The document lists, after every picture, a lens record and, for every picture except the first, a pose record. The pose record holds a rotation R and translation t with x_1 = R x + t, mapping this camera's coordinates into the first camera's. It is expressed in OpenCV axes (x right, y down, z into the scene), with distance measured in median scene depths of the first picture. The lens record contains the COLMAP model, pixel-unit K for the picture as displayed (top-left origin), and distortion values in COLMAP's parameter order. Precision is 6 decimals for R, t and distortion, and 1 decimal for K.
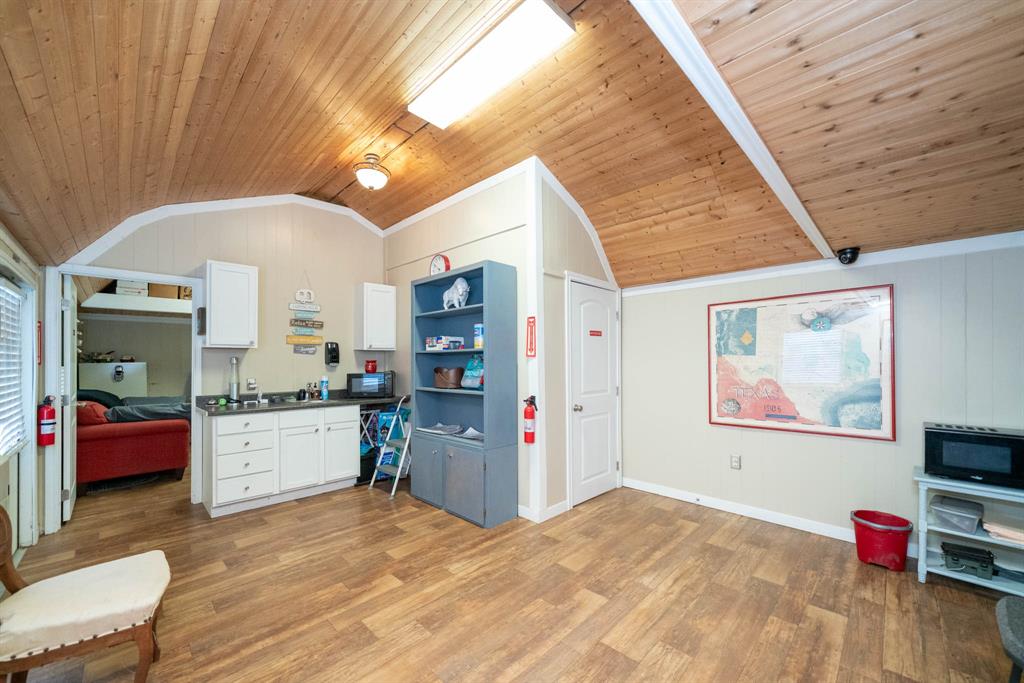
lens RADIAL K [[381.1, 0, 510.1], [0, 381.1, 355.3], [0, 0, 1]] dist [-0.000177, 0.000079]
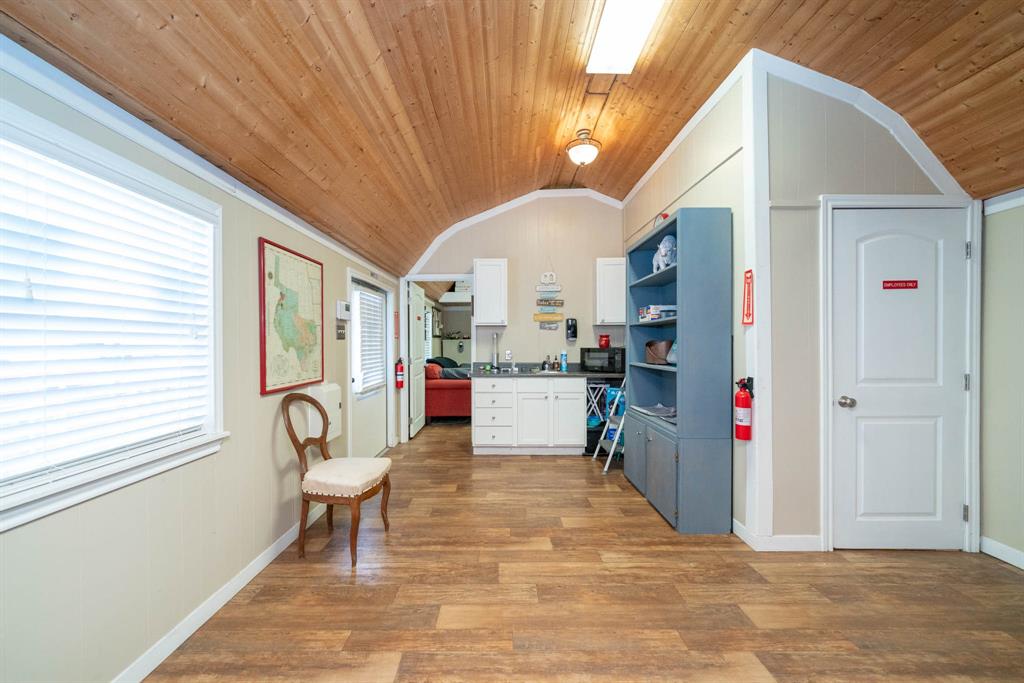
lens RADIAL K [[391.8, 0, 512.0], [0, 391.8, 341.5], [0, 0, 1]] dist [-0.000500, -0.000104]
pose [[0.711428, -0.000799, -0.702759, 0.244110], [0.012147, 0.999864, 0.011160, 0.020921], [0.702654, -0.016476, 0.711341, 0.124665]]
